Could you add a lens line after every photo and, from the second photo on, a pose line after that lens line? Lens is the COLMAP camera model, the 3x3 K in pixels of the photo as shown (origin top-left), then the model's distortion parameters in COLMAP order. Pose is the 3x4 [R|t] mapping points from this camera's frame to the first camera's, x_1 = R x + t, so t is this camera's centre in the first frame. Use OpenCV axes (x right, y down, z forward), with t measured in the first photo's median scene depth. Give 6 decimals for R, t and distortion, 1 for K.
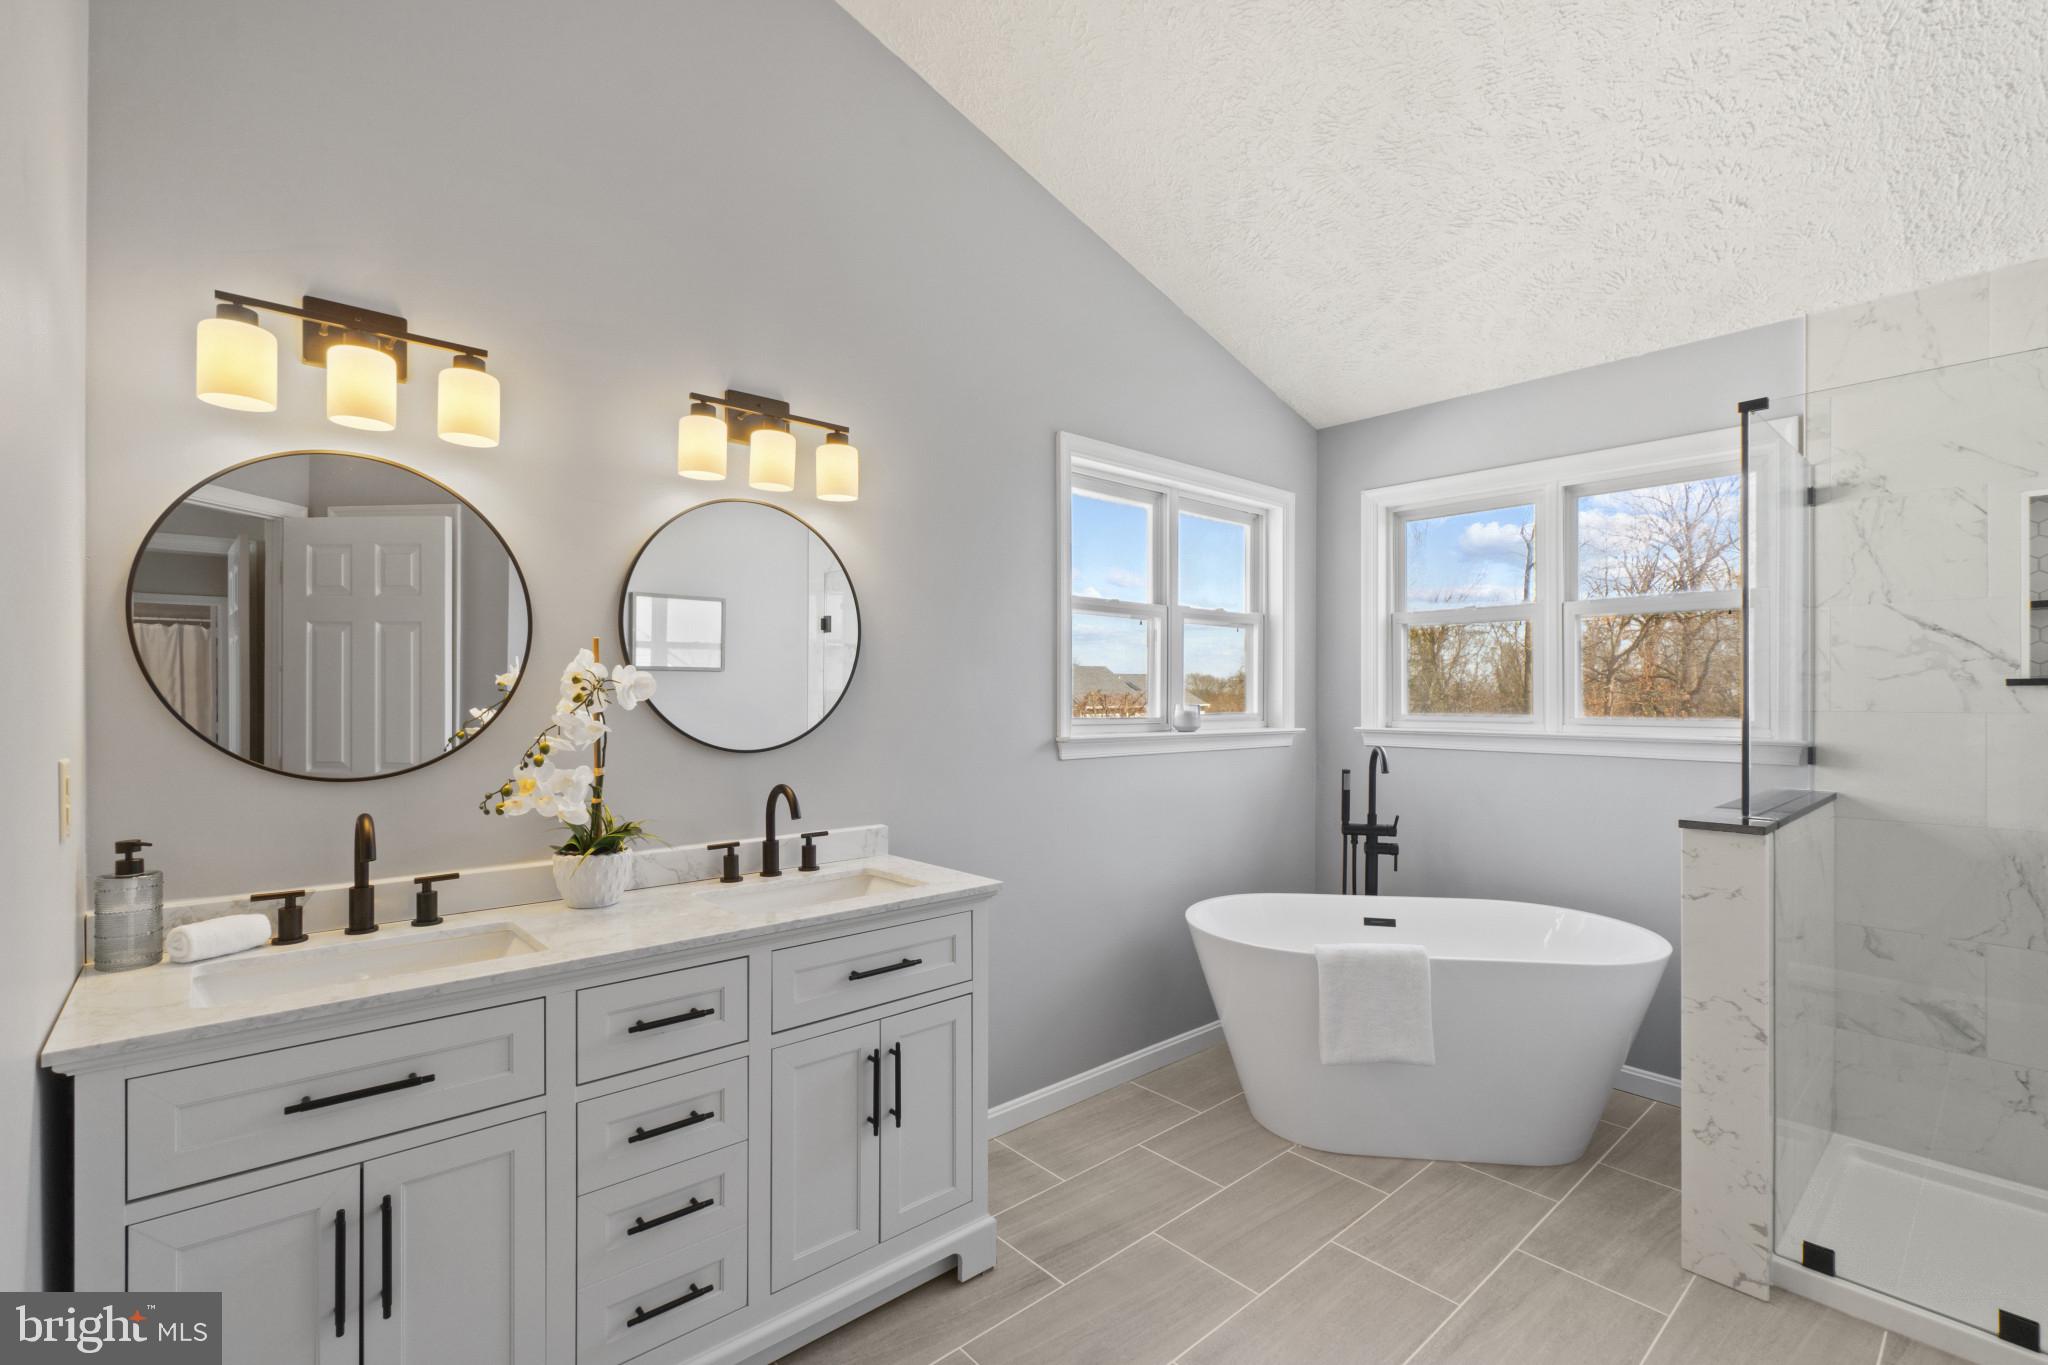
lens RADIAL K [[899.2, 0, 1024.0], [0, 899.2, 682.5], [0, 0, 1]] dist [0.000135, -0.000829]
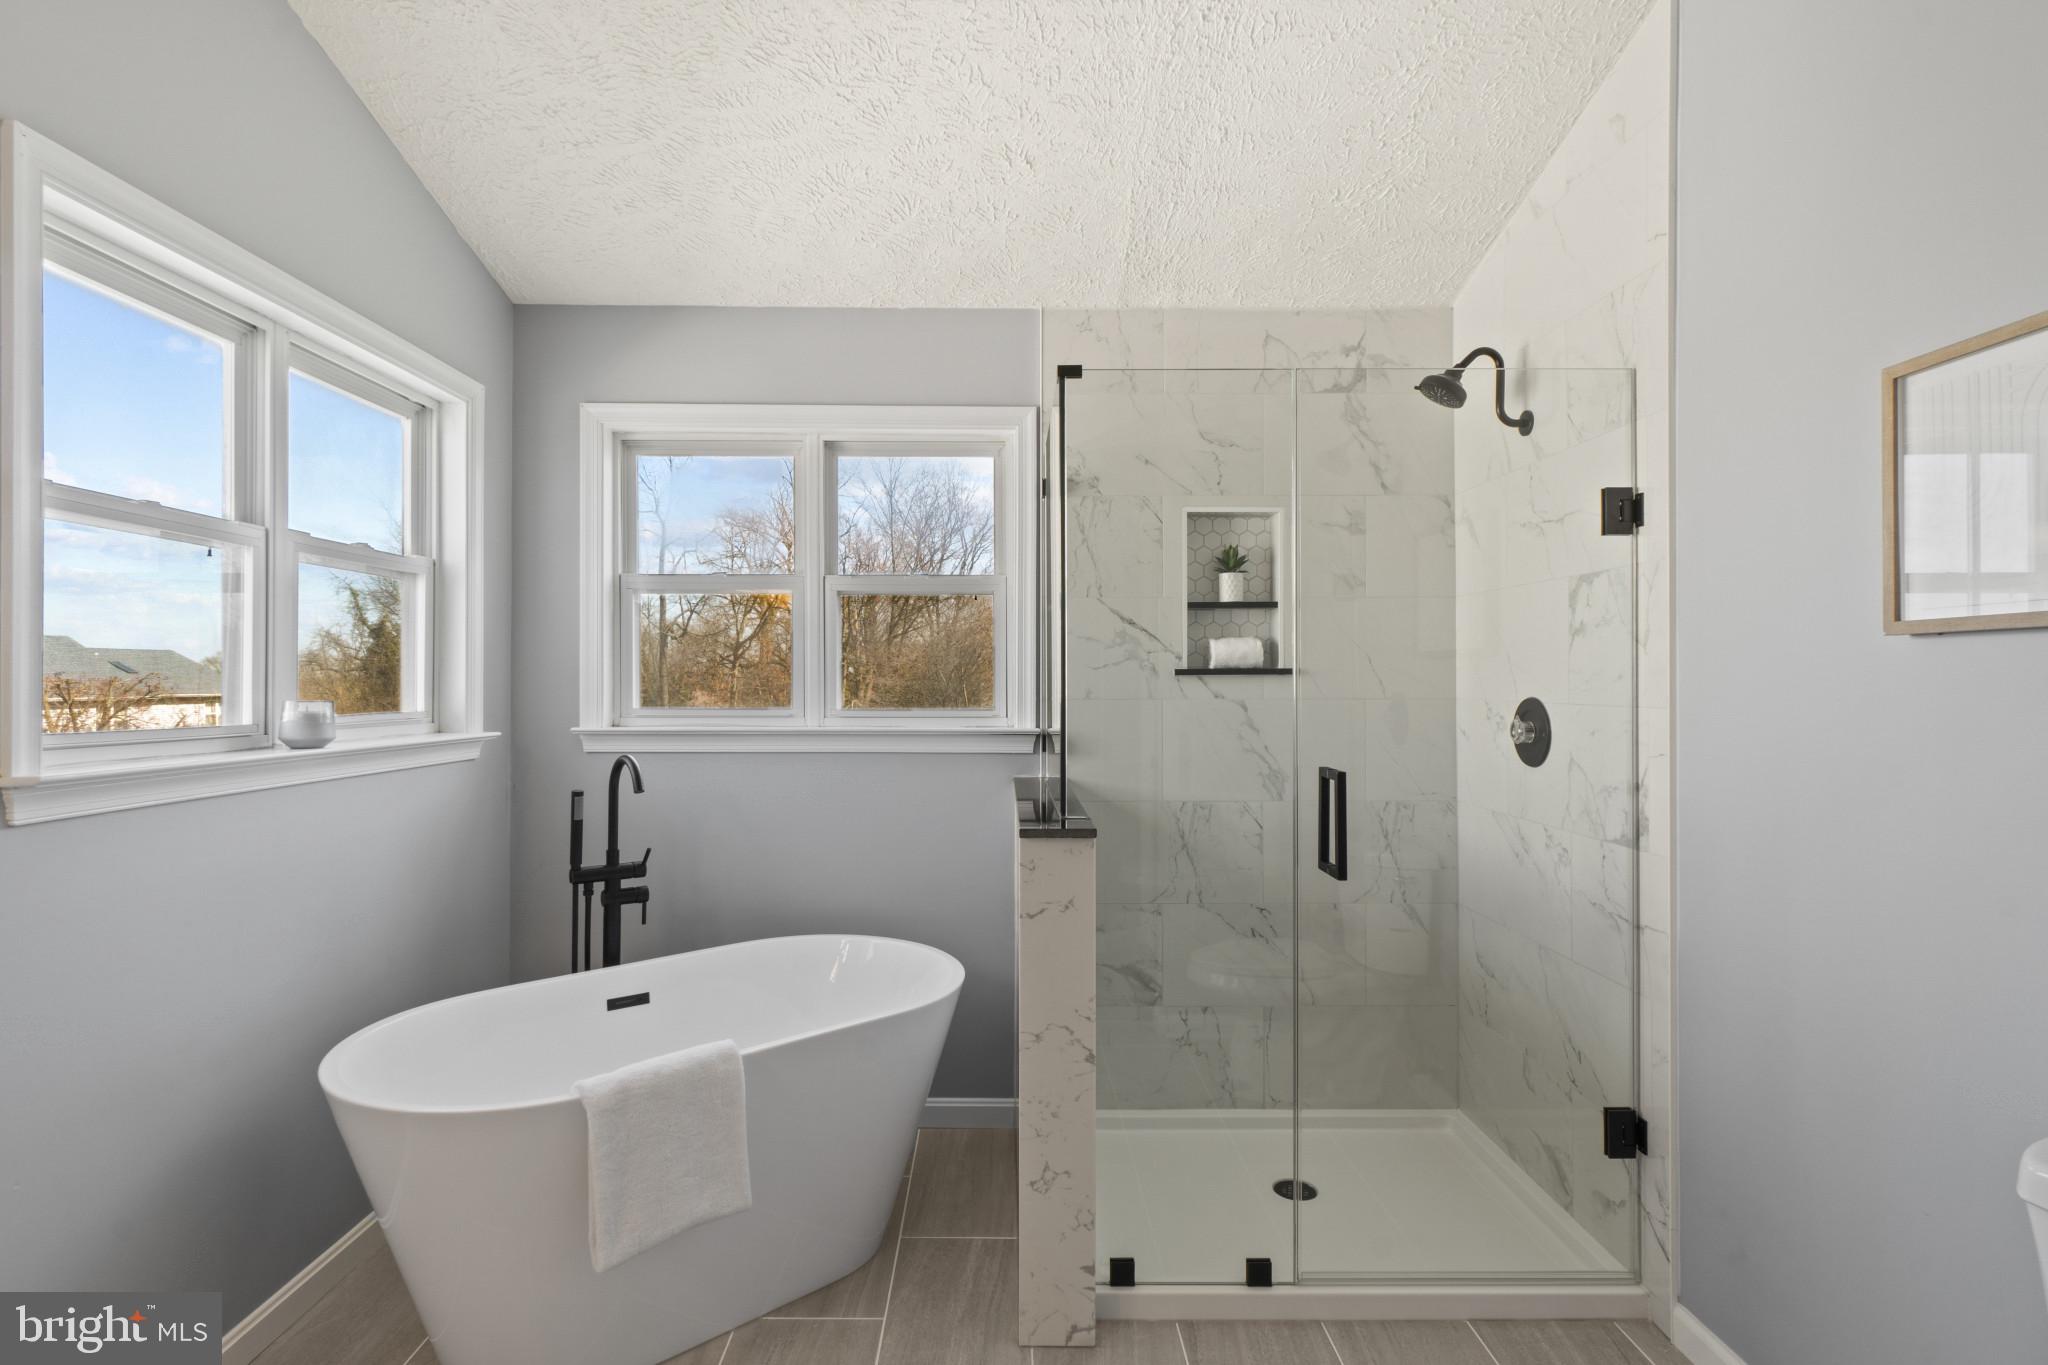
lens RADIAL K [[1021.5, 0, 1016.3], [0, 1021.5, 676.4], [0, 0, 1]] dist [0.009417, -0.008565]
pose [[0.668874, 0.003166, 0.743369, -0.003938], [-0.010667, 0.999929, 0.005339, 0.000258], [-0.743300, -0.011501, 0.668860, 0.221244]]
